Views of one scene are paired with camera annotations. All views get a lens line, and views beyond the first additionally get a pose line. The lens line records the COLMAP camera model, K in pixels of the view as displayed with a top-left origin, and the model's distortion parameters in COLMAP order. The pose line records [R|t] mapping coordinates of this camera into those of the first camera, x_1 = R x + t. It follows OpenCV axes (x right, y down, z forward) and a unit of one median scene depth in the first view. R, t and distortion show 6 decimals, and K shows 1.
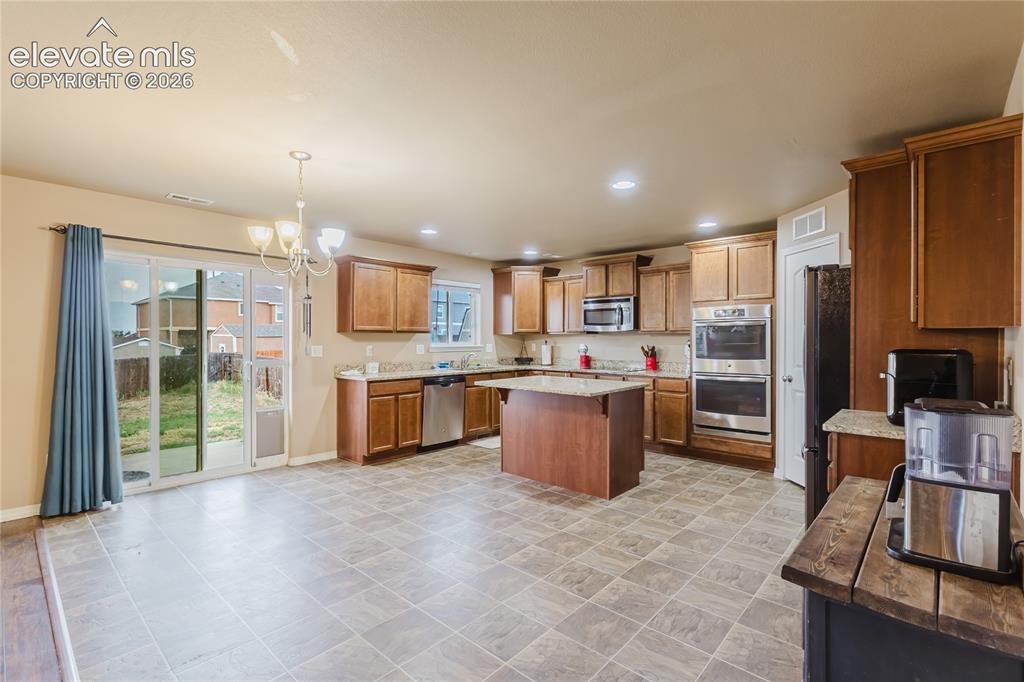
lens RADIAL K [[470.9, 0, 512.0], [0, 470.9, 341.0], [0, 0, 1]] dist [0.001616, 0.000185]
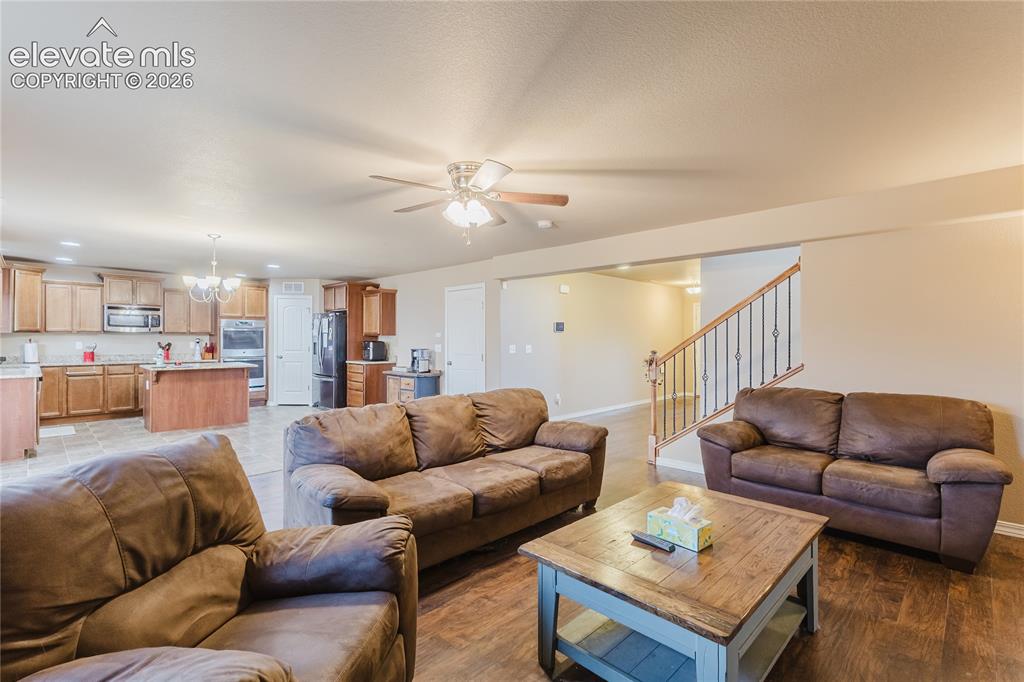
lens RADIAL K [[470.9, 0, 512.0], [0, 470.9, 341.0], [0, 0, 1]] dist [0.001616, 0.000185]
pose [[0.049118, -0.006928, 0.998769, -1.244646], [0.001608, 0.999975, 0.006858, -0.002674], [-0.998792, 0.001270, 0.049128, -0.123003]]
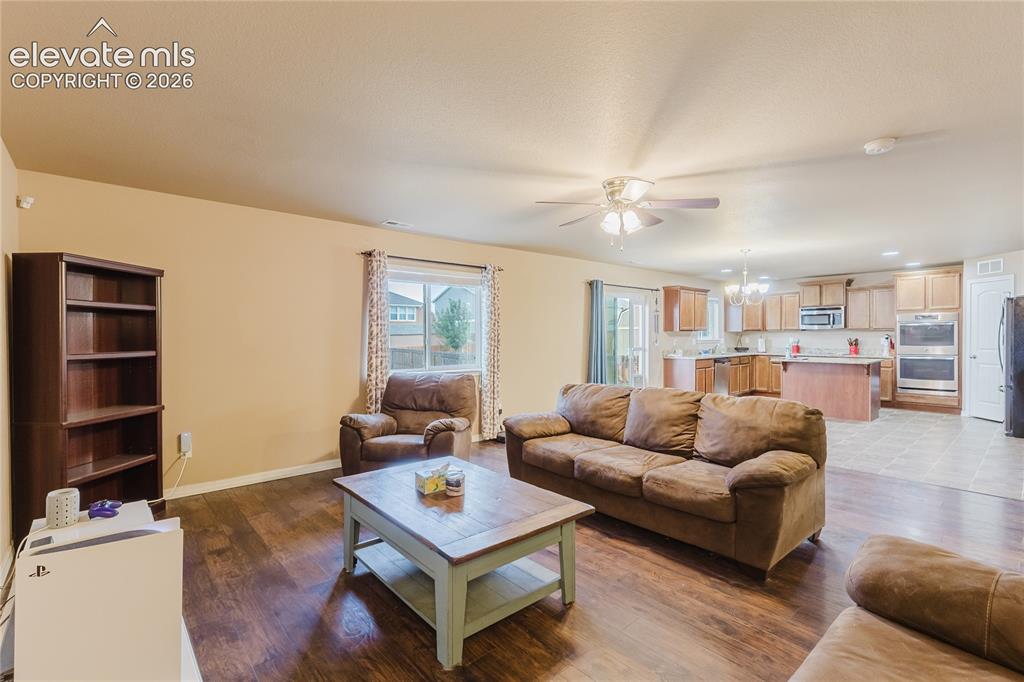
lens RADIAL K [[461.2, 0, 512.0], [0, 461.2, 341.0], [0, 0, 1]] dist [-0.000859, -0.000239]
pose [[0.991850, -0.005415, -0.127297, -0.712443], [0.006234, 0.999962, 0.006039, 0.003409], [0.127259, -0.006783, 0.991846, -0.716084]]
